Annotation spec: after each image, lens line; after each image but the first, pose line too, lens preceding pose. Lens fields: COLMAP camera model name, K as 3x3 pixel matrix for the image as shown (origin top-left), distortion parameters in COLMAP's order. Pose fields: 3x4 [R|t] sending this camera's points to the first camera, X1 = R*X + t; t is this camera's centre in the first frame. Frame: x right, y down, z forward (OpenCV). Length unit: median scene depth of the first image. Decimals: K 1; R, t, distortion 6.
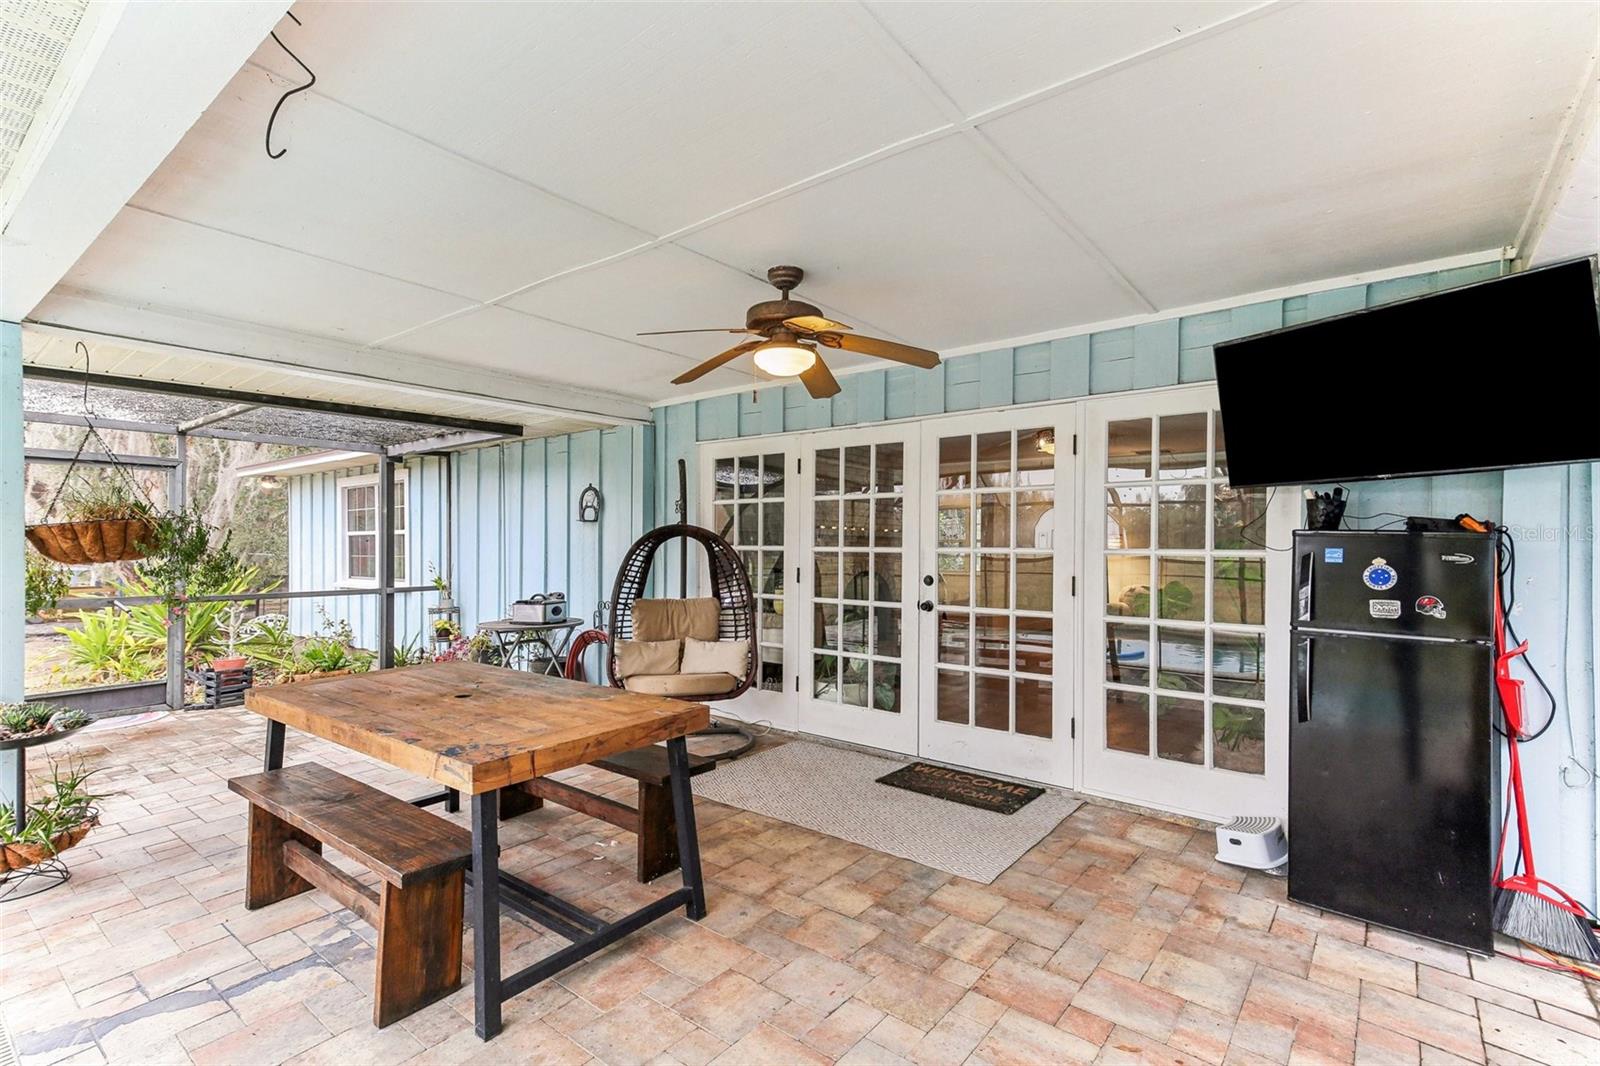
lens RADIAL K [[738.0, 0, 764.7], [0, 738.0, 534.1], [0, 0, 1]] dist [0.000896, -0.000206]
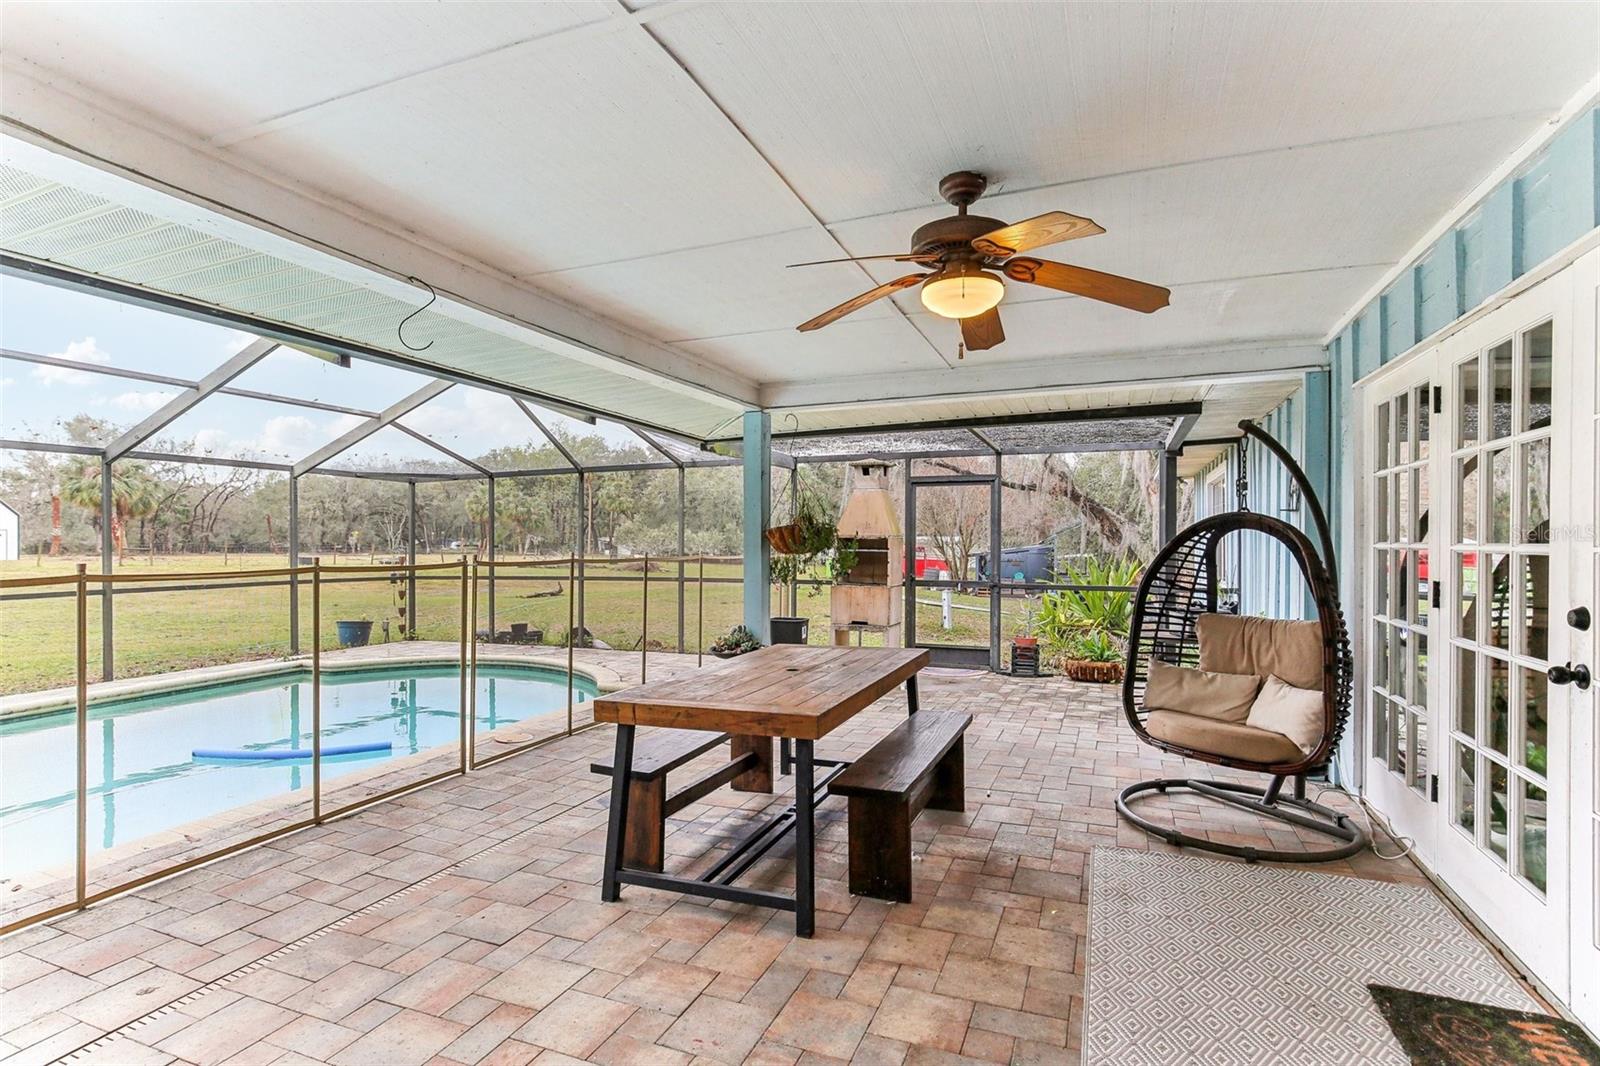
lens RADIAL K [[738.0, 0, 764.7], [0, 738.0, 534.1], [0, 0, 1]] dist [0.000896, -0.000206]
pose [[0.325857, -0.011298, -0.945352, 0.599943], [0.010731, 0.999908, -0.008251, 0.012761], [0.945358, -0.007456, 0.325948, 0.493884]]
